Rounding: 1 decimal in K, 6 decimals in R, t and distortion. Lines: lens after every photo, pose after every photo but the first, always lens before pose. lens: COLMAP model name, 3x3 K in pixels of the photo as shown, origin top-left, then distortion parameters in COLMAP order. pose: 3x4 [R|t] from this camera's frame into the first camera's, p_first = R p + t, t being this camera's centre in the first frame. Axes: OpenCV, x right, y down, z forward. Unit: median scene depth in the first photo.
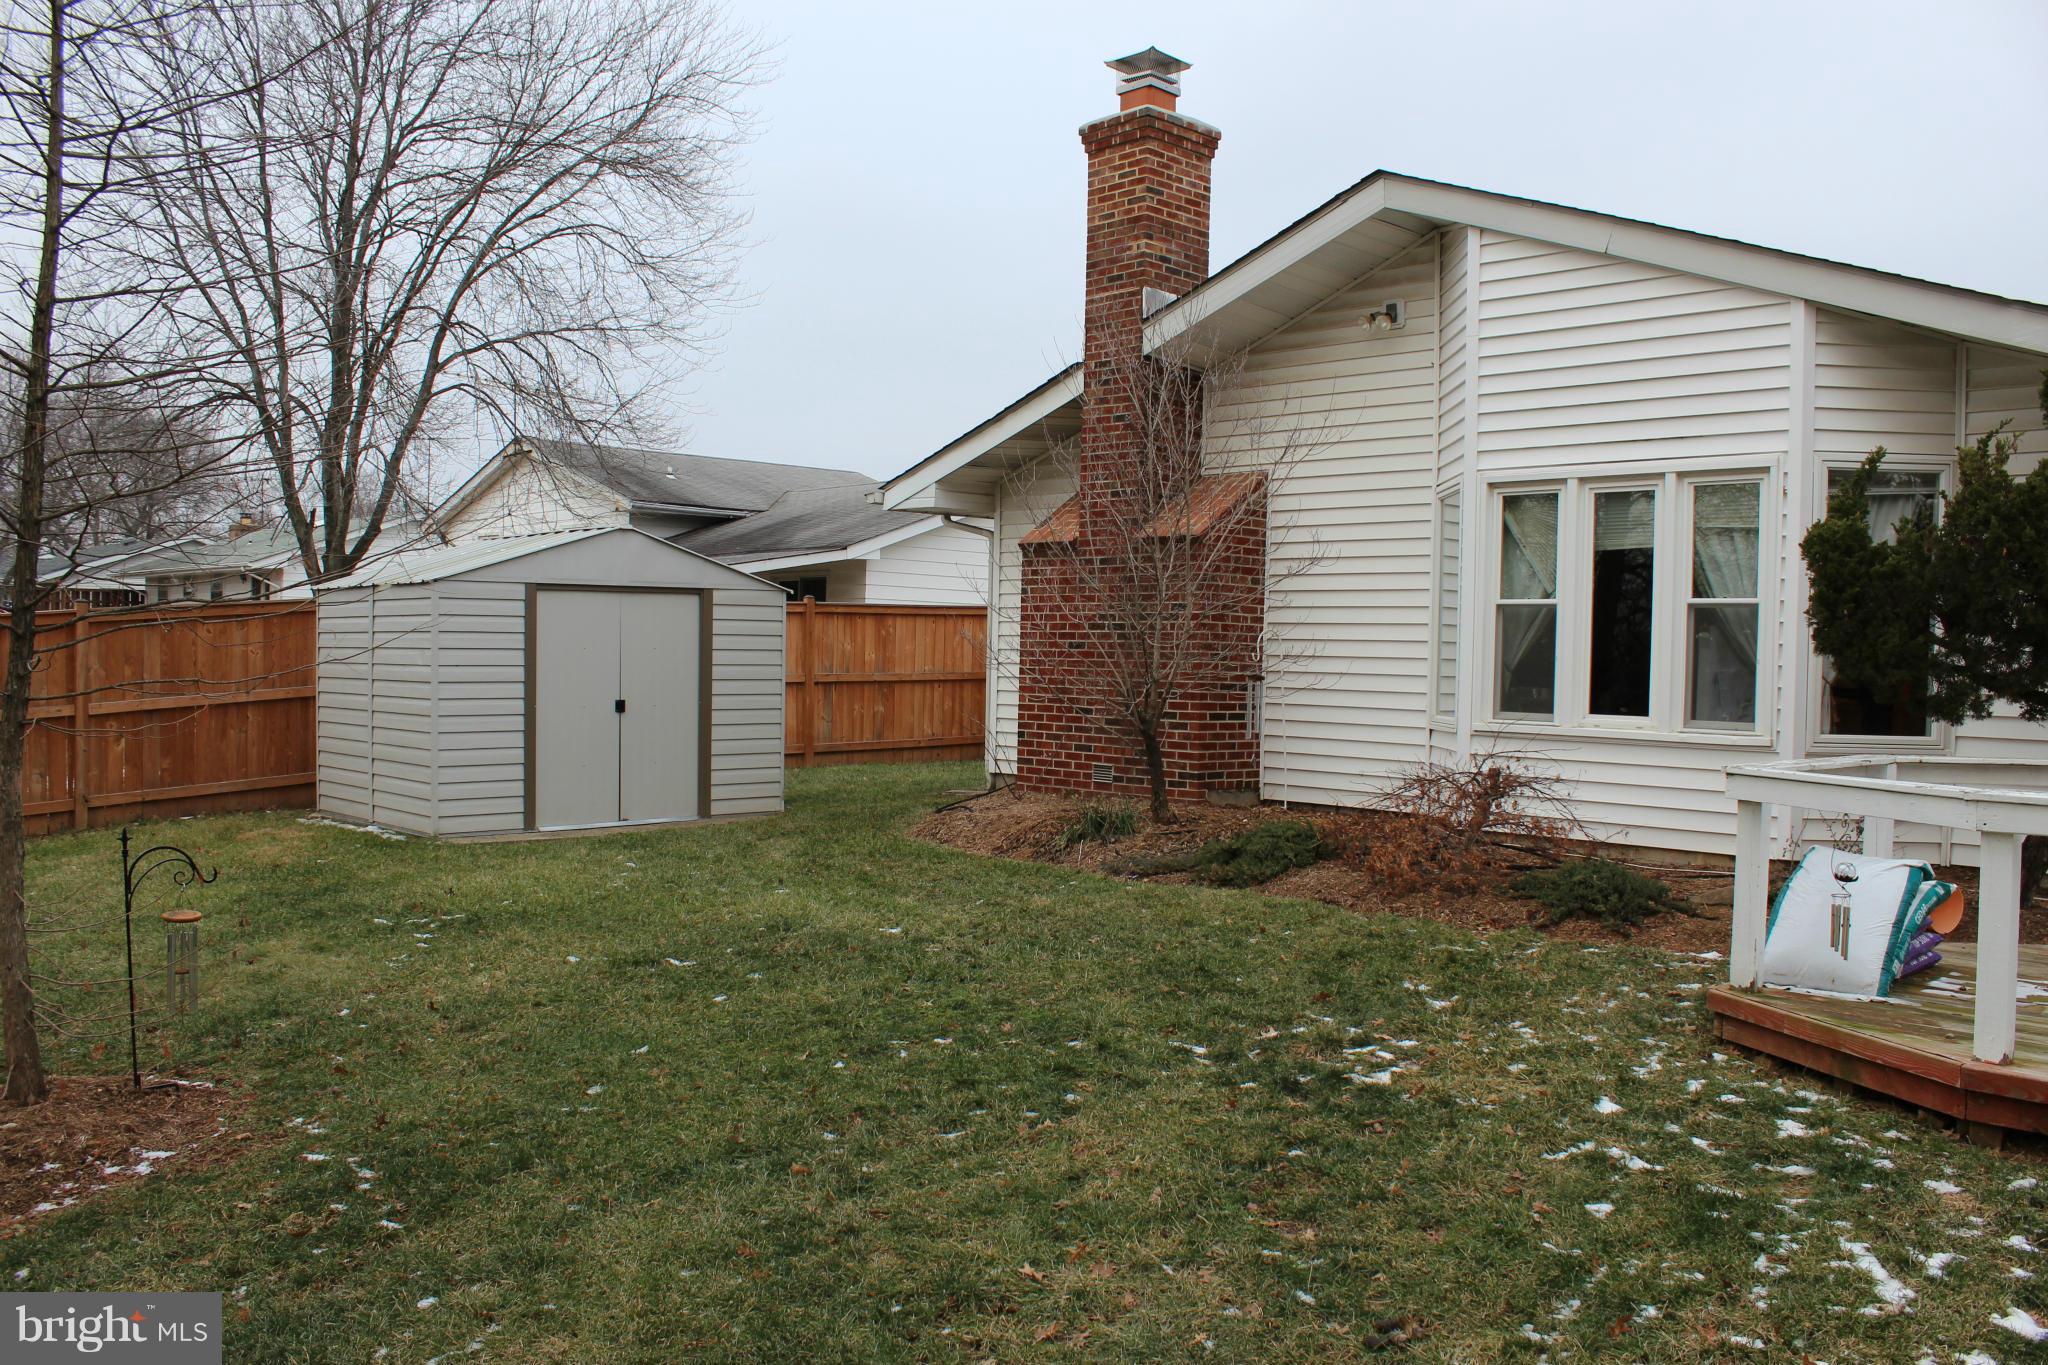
lens RADIAL K [[1690.7, 0, 1024.0], [0, 1690.7, 682.5], [0, 0, 1]] dist [-0.179537, 0.150160]
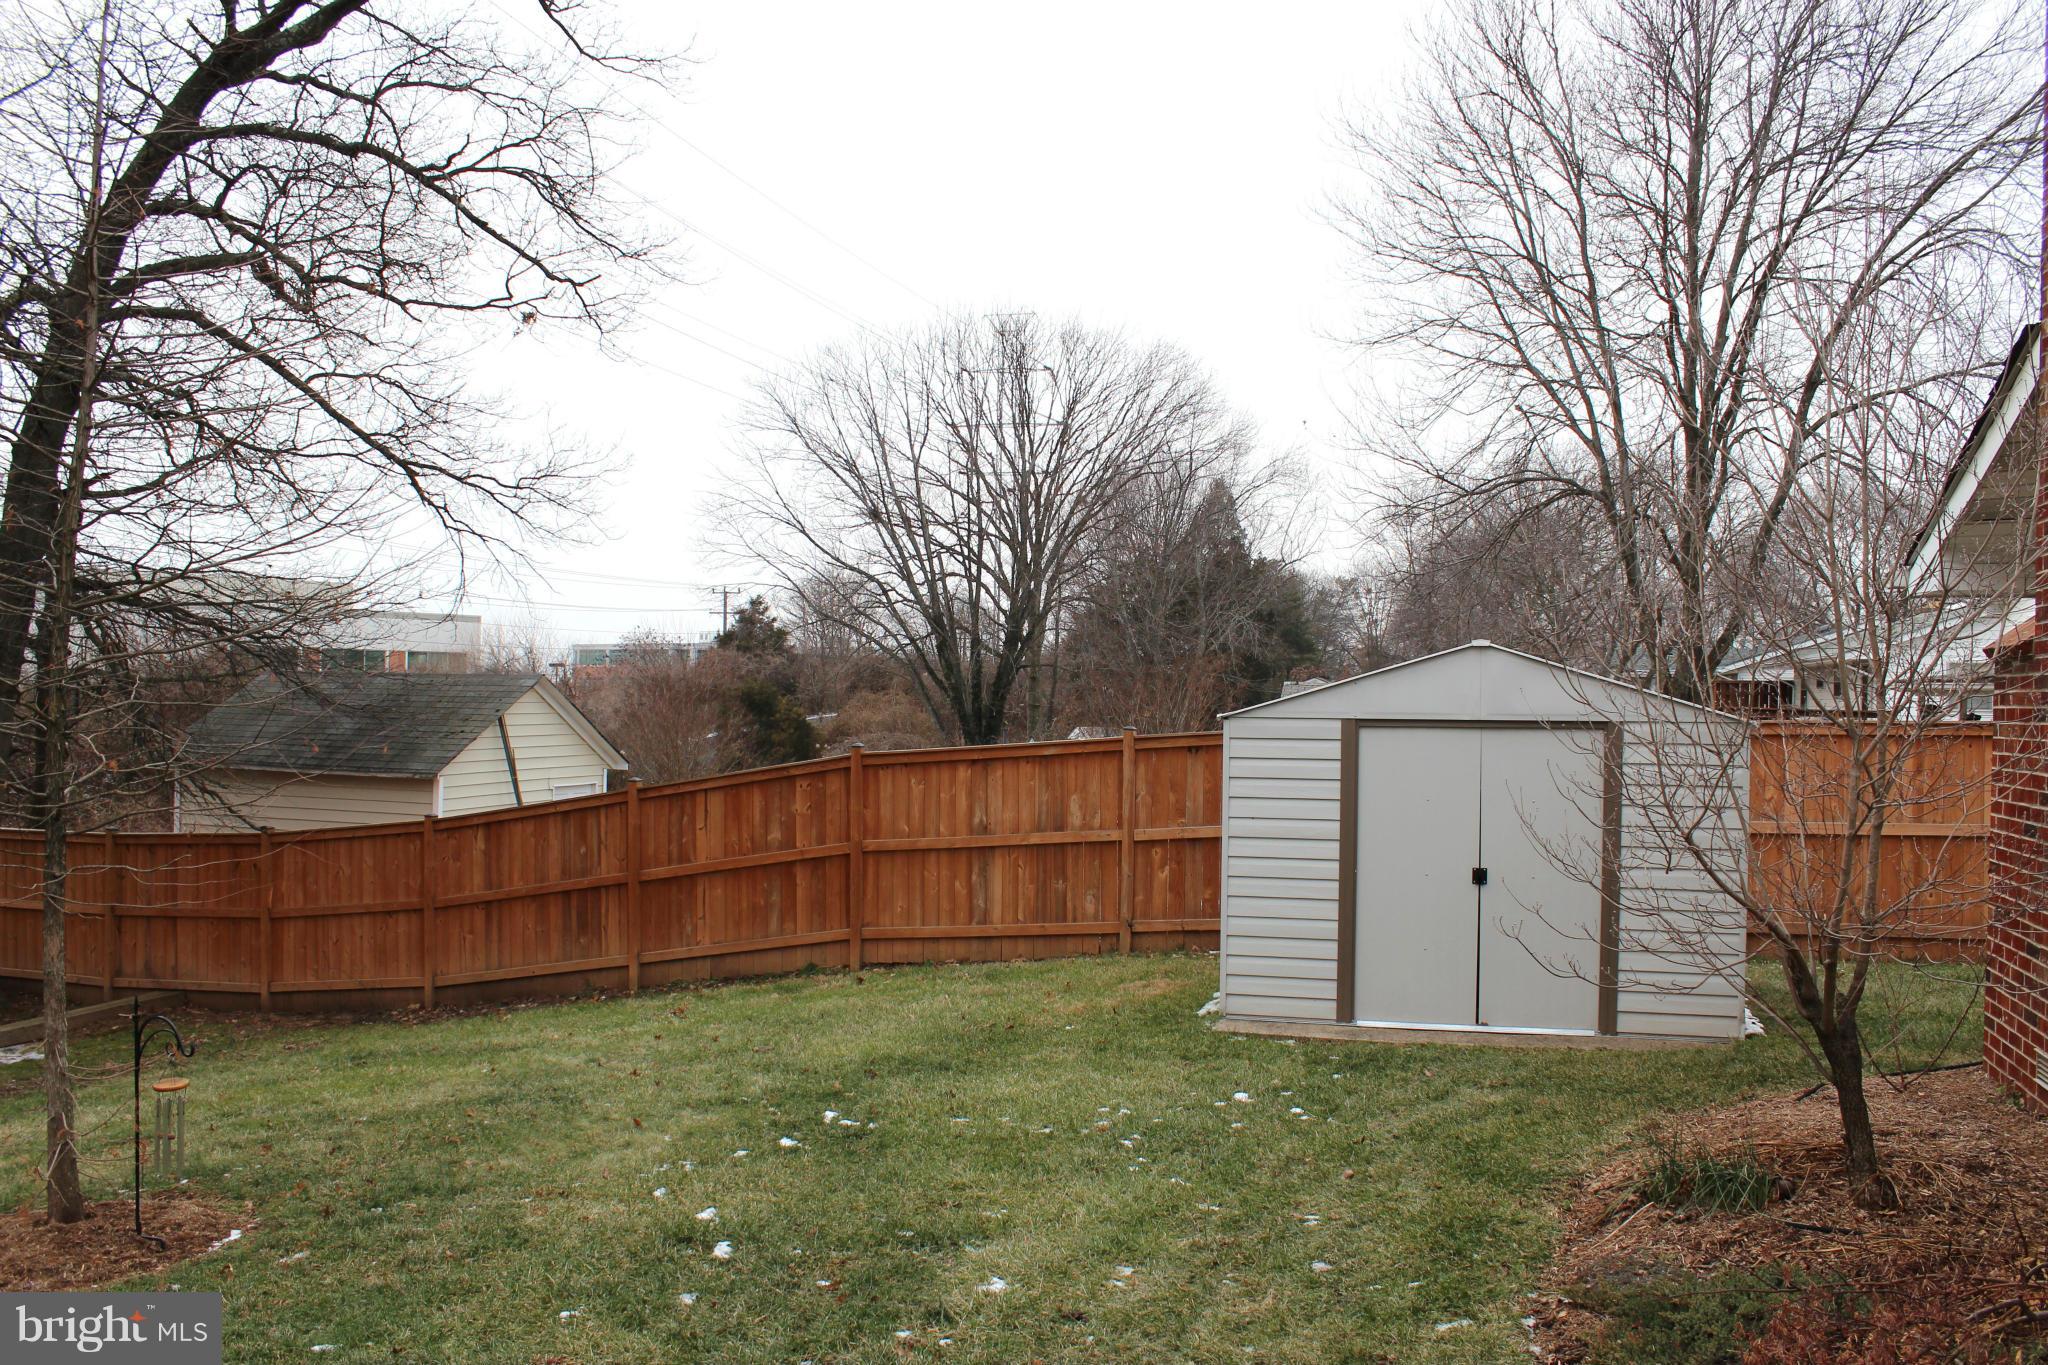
lens RADIAL K [[1679.1, 0, 1040.3], [0, 1679.1, 691.7], [0, 0, 1]] dist [-0.166449, 0.137196]
pose [[0.509272, -0.012588, -0.860514, 0.325821], [-0.024675, 0.999268, -0.029221, -0.045215], [0.860252, 0.036115, 0.508589, 0.454431]]
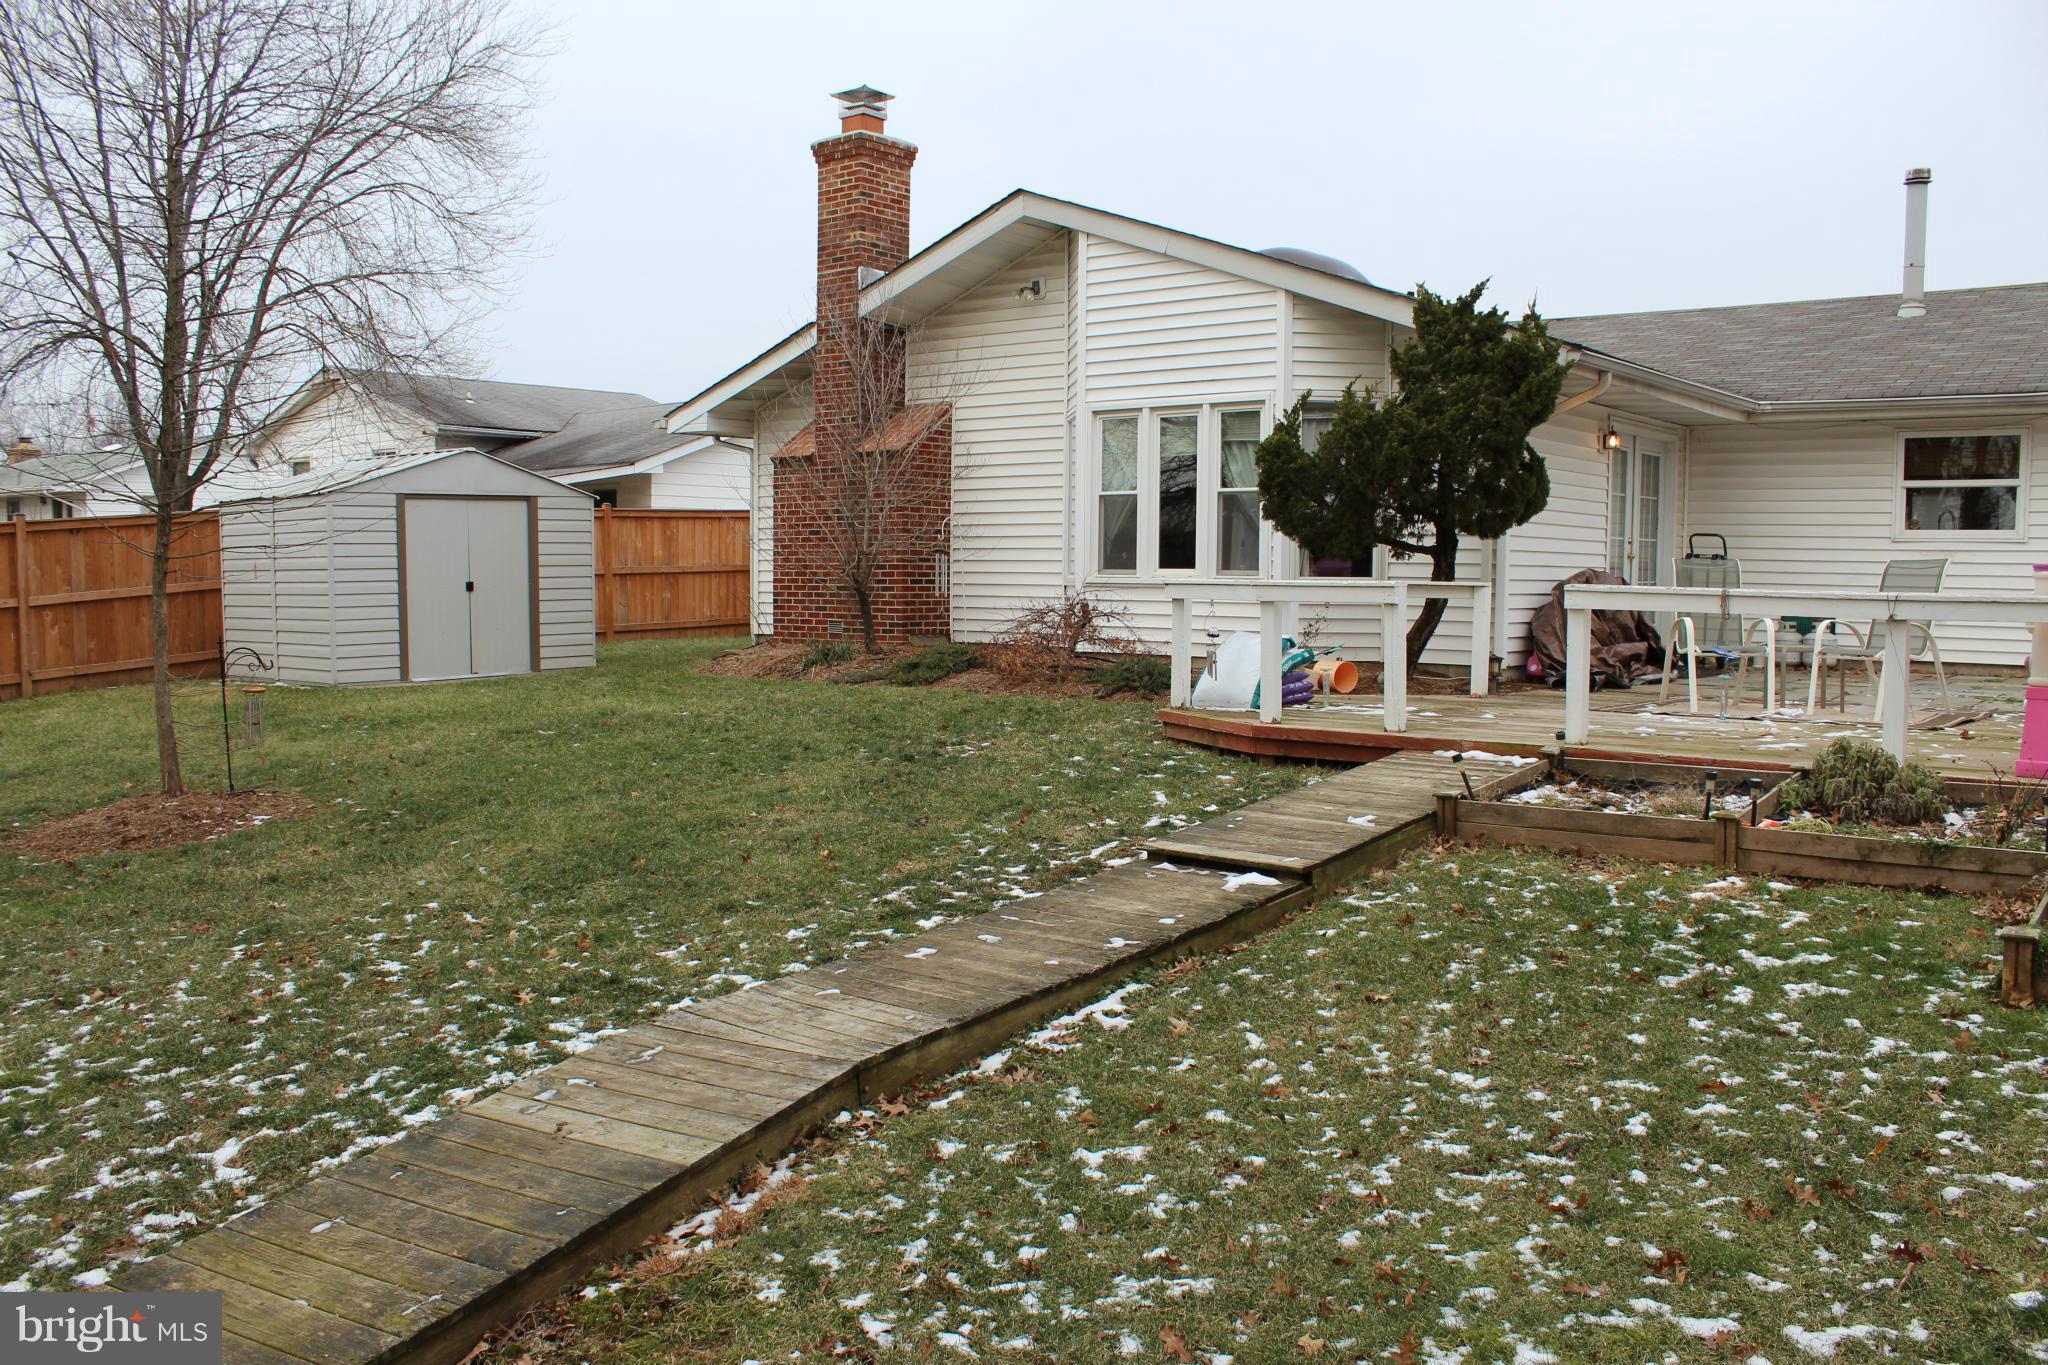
lens RADIAL K [[1690.7, 0, 1024.0], [0, 1690.7, 682.5], [0, 0, 1]] dist [-0.179537, 0.150160]
pose [[0.991724, -0.024308, 0.126063, 0.024748], [0.017830, 0.998474, 0.052261, 0.030329], [-0.127141, -0.049581, 0.990645, -0.361077]]
